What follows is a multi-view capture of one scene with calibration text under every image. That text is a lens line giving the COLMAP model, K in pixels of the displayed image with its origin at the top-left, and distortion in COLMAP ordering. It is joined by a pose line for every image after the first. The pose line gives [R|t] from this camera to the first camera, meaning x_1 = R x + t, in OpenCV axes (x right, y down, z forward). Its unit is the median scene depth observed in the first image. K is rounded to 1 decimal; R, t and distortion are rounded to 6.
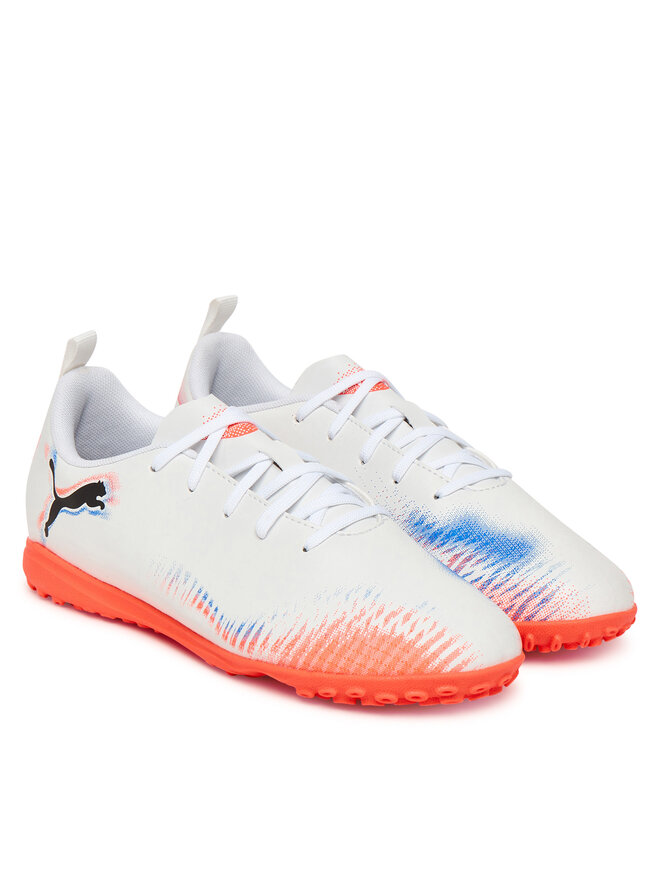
lens RADIAL K [[3620.1, 0, 330.0], [0, 3620.1, 440.0], [0, 0, 1]] dist [-1.044980, -0.580180]
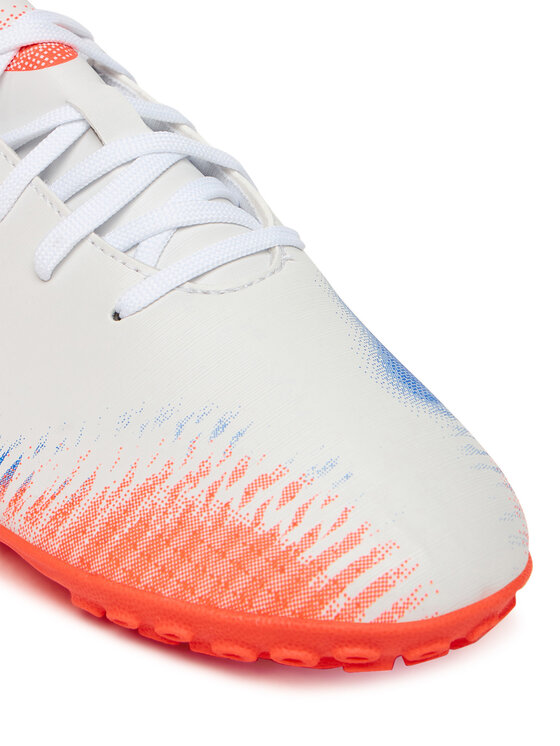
lens RADIAL K [[1905.0, 0, 280.0], [0, 1905.0, 373.0], [0, 0, 1]] dist [0.056863, -0.029305]
pose [[0.990999, 0.090655, -0.098504, 0.043578], [-0.067300, 0.973444, 0.218809, -0.022254], [0.115725, -0.210210, 0.970783, 0.752051]]
